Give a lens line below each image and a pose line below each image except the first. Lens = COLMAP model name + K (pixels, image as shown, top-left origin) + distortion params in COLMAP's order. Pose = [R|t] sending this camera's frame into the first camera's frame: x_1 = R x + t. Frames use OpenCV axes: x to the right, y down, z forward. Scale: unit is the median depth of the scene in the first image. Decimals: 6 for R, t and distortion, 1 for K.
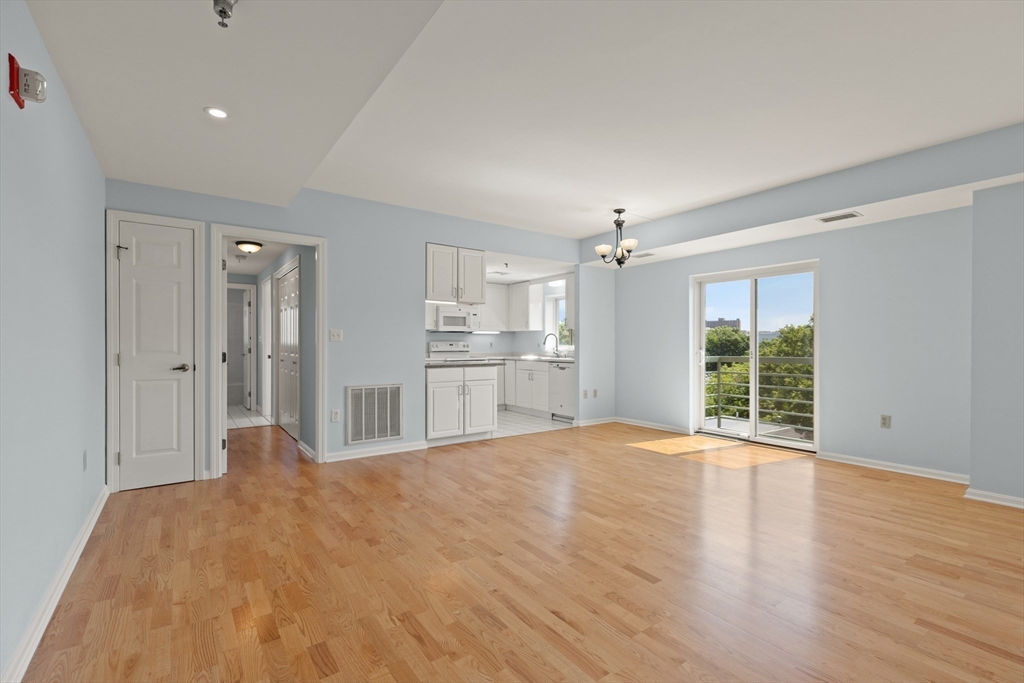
lens RADIAL K [[494.3, 0, 507.2], [0, 494.3, 340.5], [0, 0, 1]] dist [-0.001143, -0.000408]
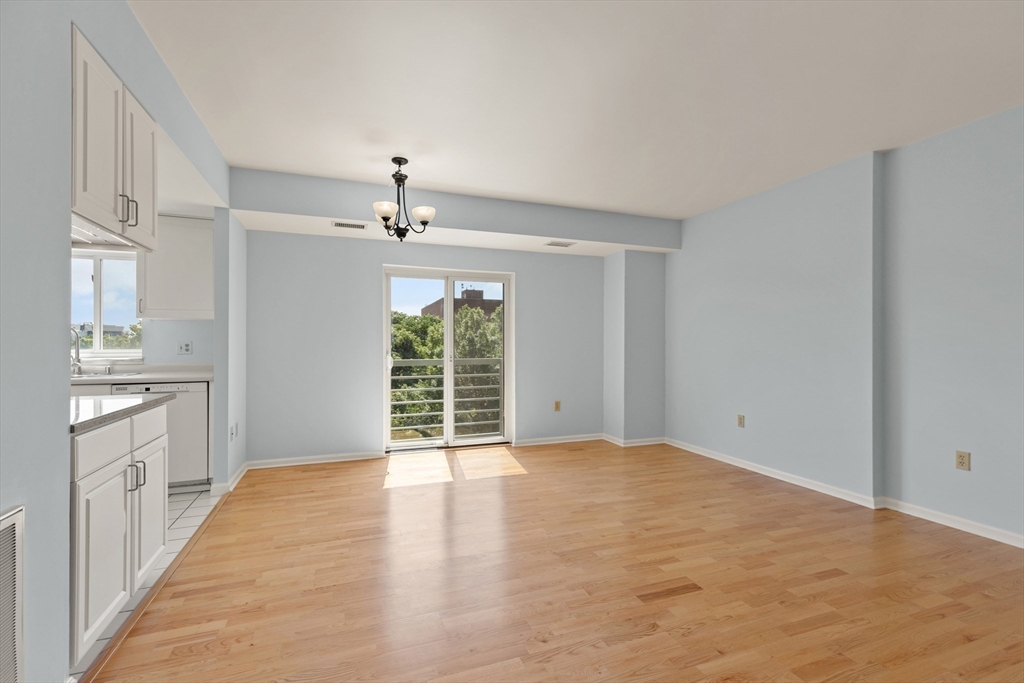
lens RADIAL K [[494.3, 0, 507.2], [0, 494.3, 340.5], [0, 0, 1]] dist [-0.001143, -0.000408]
pose [[0.239589, 0.000259, 0.970874, -0.426332], [0.004885, 0.999987, -0.001472, -0.002772], [-0.970862, 0.005095, 0.239584, 0.688400]]
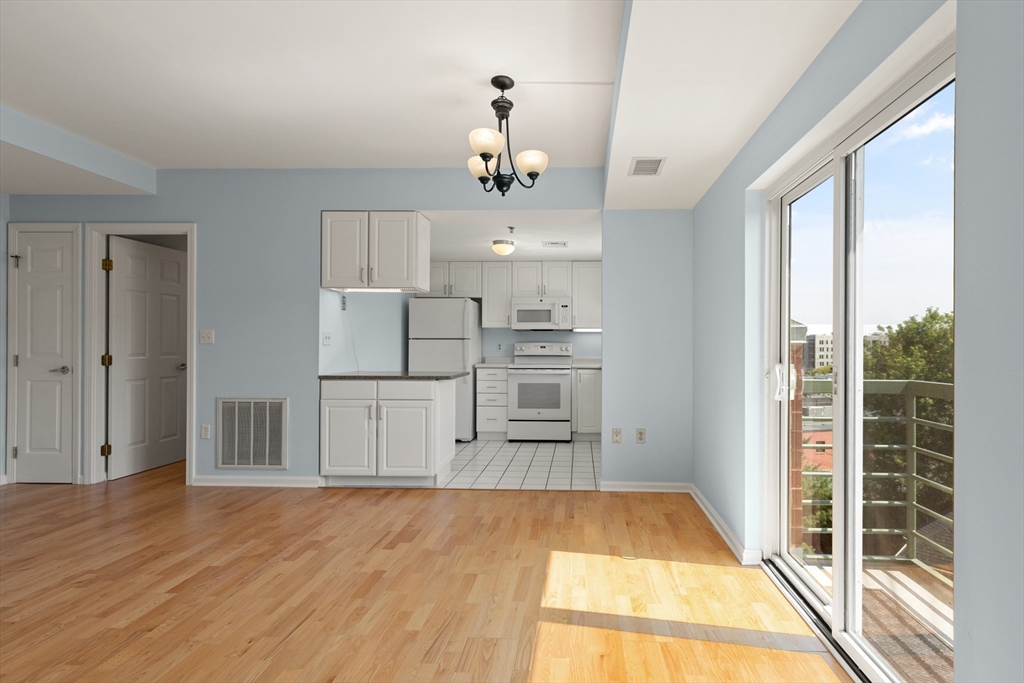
lens RADIAL K [[494.3, 0, 507.2], [0, 494.3, 340.5], [0, 0, 1]] dist [-0.001143, -0.000408]
pose [[0.780934, -0.003282, -0.624605, 0.545482], [0.002926, 0.999994, -0.001596, -0.000846], [0.624606, -0.000581, 0.780939, 0.619356]]
